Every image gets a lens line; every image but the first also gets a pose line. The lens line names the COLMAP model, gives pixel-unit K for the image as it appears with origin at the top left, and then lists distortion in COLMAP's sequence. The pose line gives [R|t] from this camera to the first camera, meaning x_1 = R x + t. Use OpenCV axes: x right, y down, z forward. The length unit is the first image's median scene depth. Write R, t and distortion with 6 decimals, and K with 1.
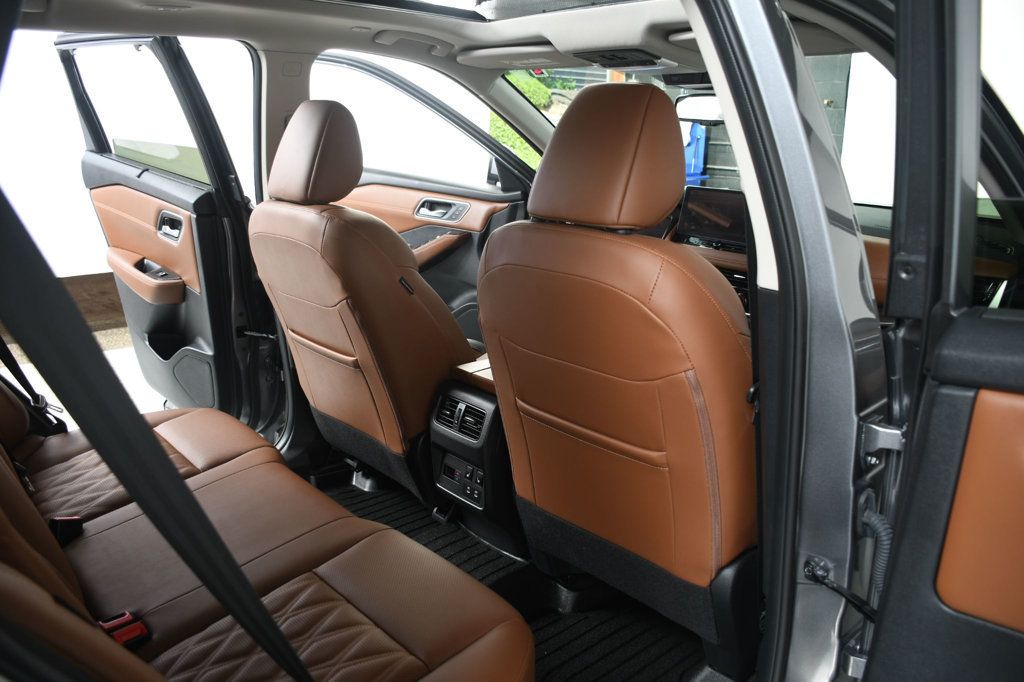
lens RADIAL K [[791.3, 0, 512.0], [0, 791.3, 341.0], [0, 0, 1]] dist [-0.162389, 0.116991]
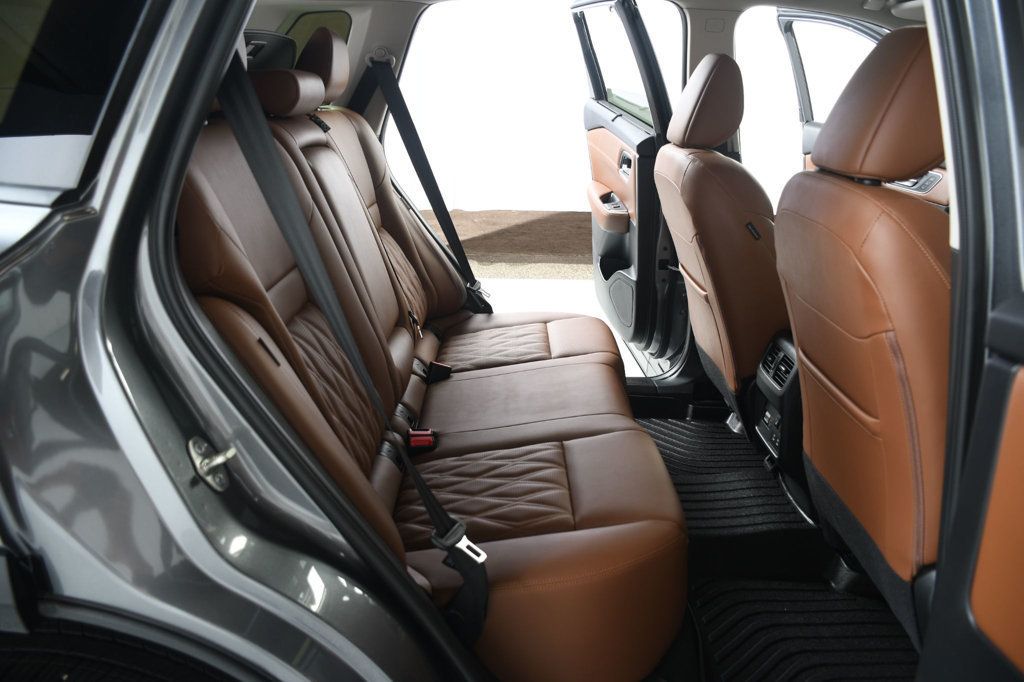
lens RADIAL K [[791.3, 0, 512.0], [0, 791.3, 341.0], [0, 0, 1]] dist [-0.162389, 0.116991]
pose [[0.750318, 0.200738, -0.629862, 0.237344], [-0.173483, 0.979180, 0.105406, 0.015641], [0.637907, 0.030183, 0.769521, 0.001672]]
